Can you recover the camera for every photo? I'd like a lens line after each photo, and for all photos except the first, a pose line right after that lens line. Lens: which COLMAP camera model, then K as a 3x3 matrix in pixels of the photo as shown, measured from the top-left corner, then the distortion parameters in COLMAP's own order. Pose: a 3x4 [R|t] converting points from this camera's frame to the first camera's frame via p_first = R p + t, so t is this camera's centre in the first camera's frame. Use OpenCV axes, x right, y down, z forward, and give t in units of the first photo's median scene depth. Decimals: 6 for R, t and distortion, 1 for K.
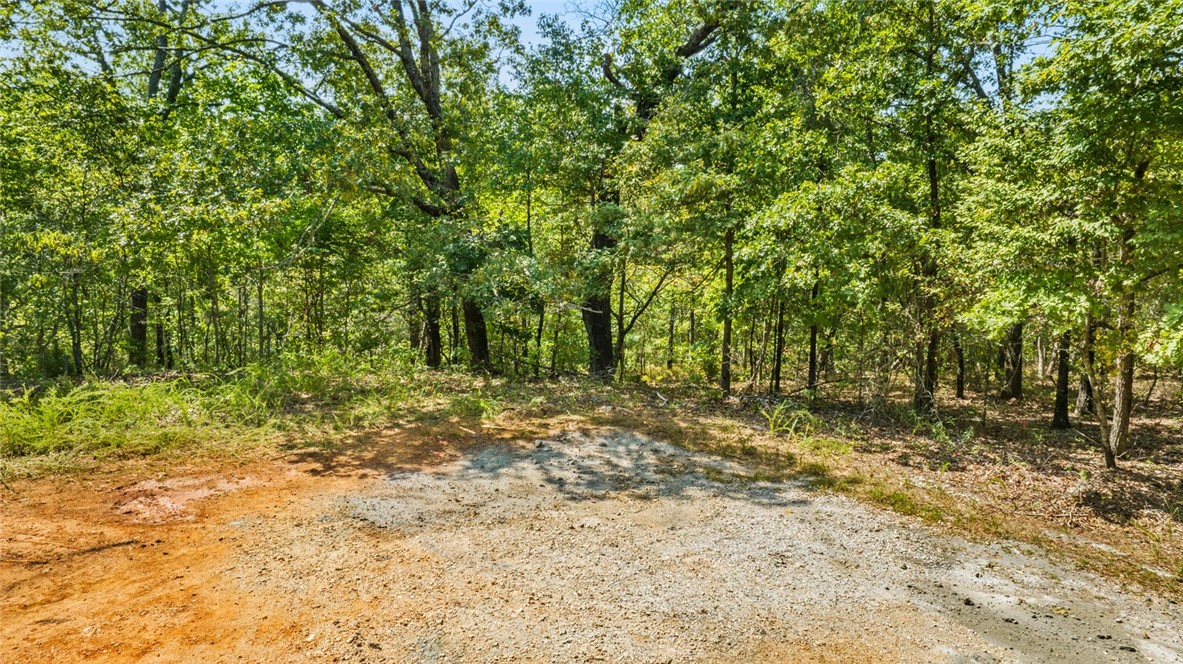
lens RADIAL K [[820.9, 0, 594.2], [0, 820.9, 326.4], [0, 0, 1]] dist [-0.070083, 0.078378]
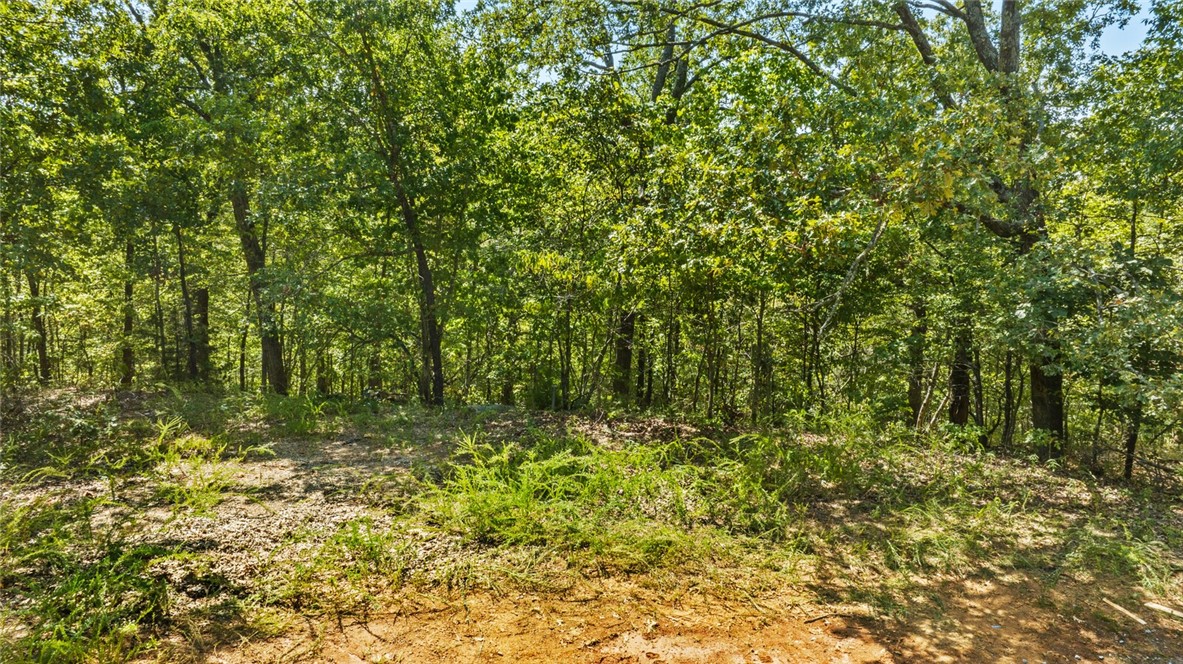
lens RADIAL K [[821.7, 0, 591.5], [0, 821.7, 332.0], [0, 0, 1]] dist [-0.035488, -0.001491]
pose [[0.852029, 0.064844, -0.519463, -0.181672], [-0.070942, 0.997447, 0.008151, -0.045638], [0.518665, 0.029907, 0.854454, 0.293665]]
